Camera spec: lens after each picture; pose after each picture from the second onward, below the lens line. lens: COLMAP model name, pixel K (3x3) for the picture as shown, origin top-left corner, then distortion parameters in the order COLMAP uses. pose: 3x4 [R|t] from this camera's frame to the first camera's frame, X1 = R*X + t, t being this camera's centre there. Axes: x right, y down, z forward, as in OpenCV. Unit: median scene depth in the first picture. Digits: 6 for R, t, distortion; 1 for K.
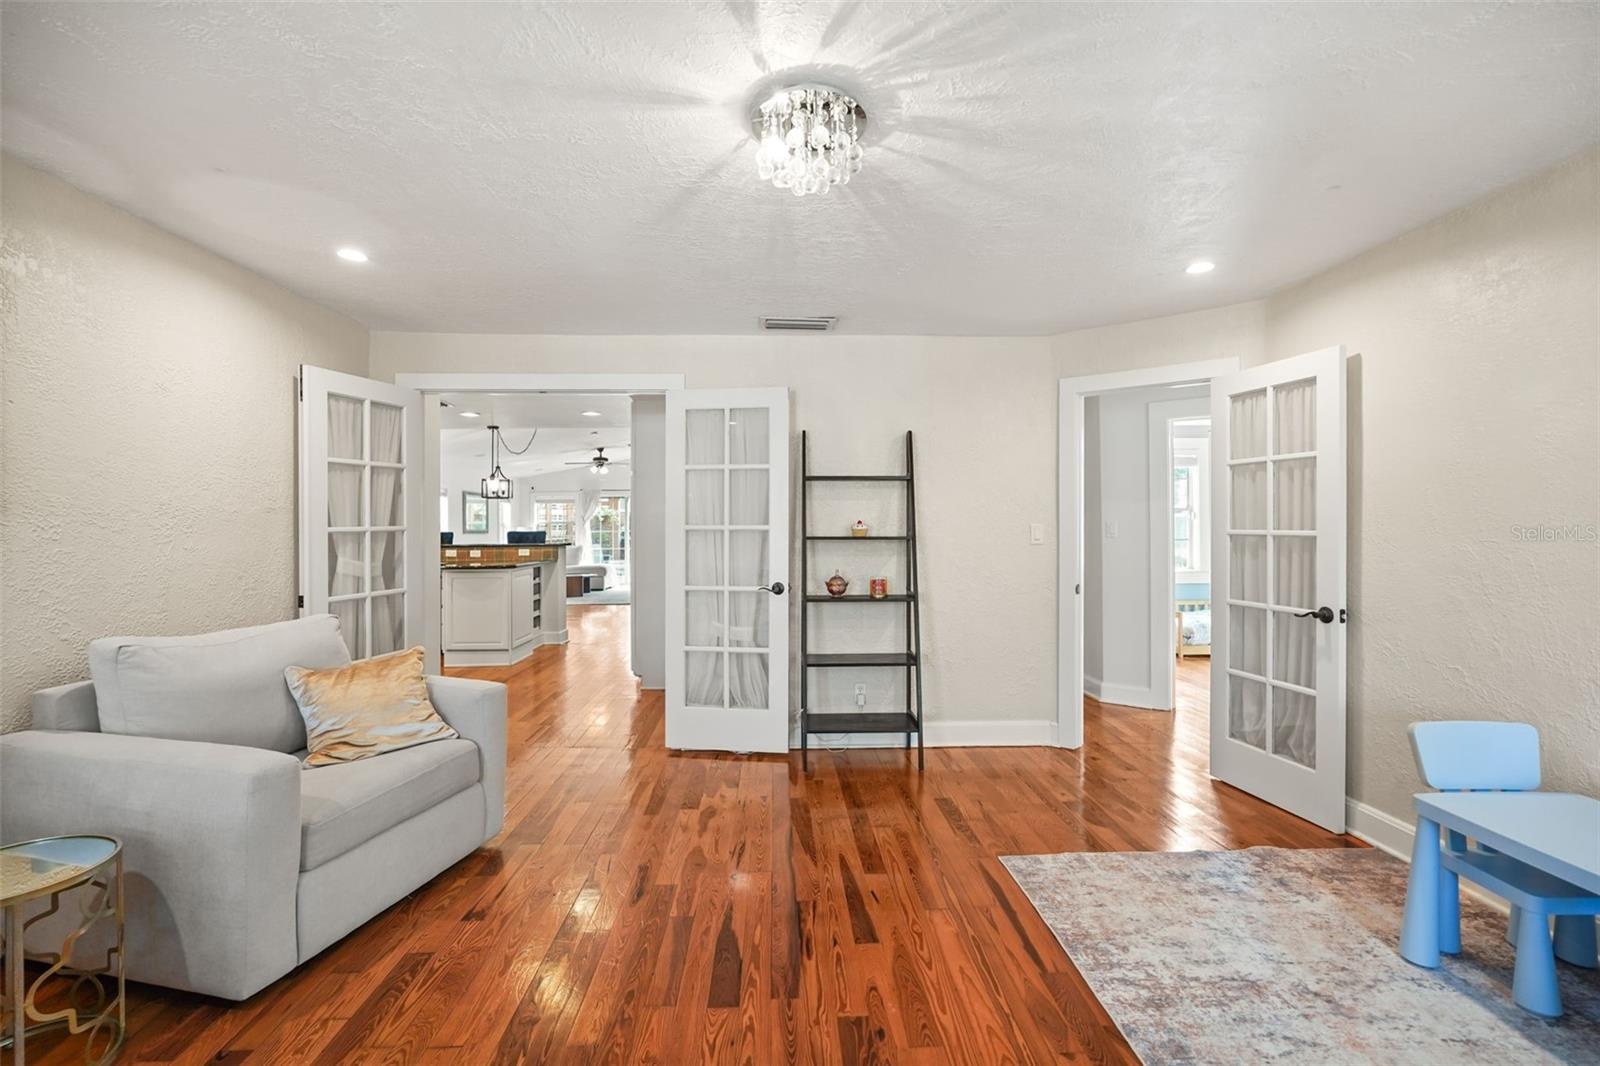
lens RADIAL K [[696.4, 0, 800.0], [0, 696.4, 533.0], [0, 0, 1]] dist [0.000408, 0.000182]
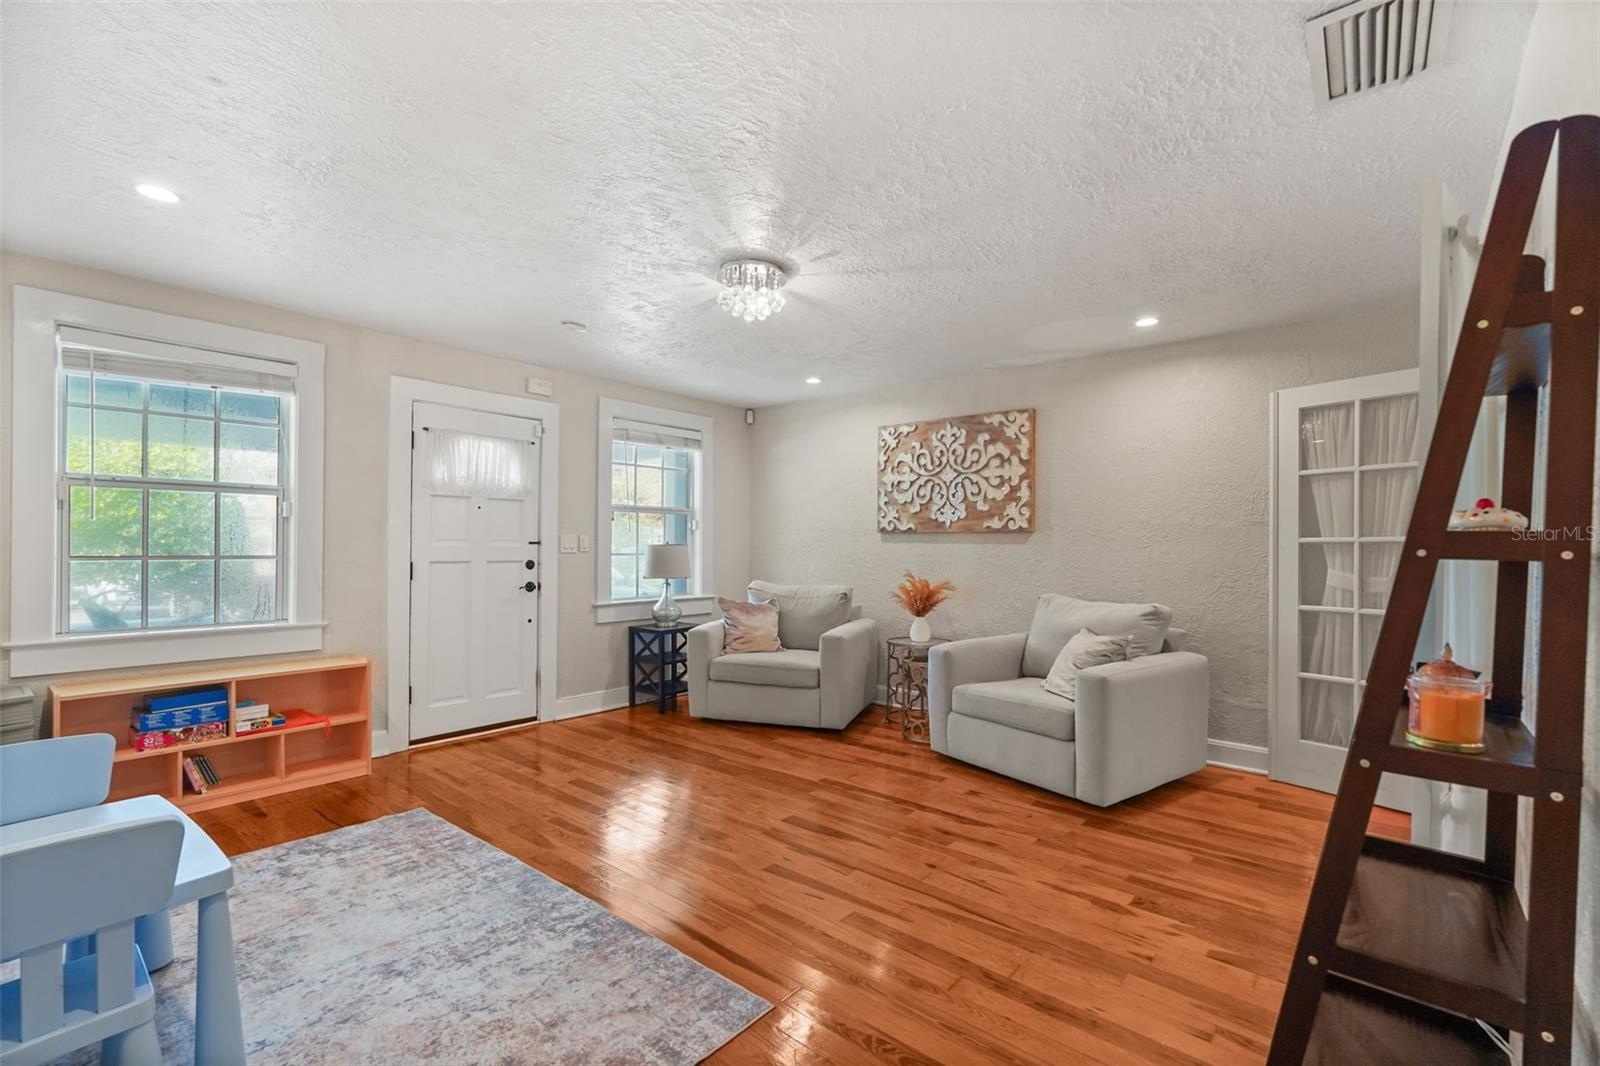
lens RADIAL K [[702.5, 0, 802.1], [0, 702.5, 548.0], [0, 0, 1]] dist [-0.024614, 0.000038]
pose [[-0.661163, -0.005981, -0.750219, 0.839542], [-0.016392, 0.999845, 0.006476, 0.018152], [0.750063, 0.016579, -0.661158, 1.581880]]
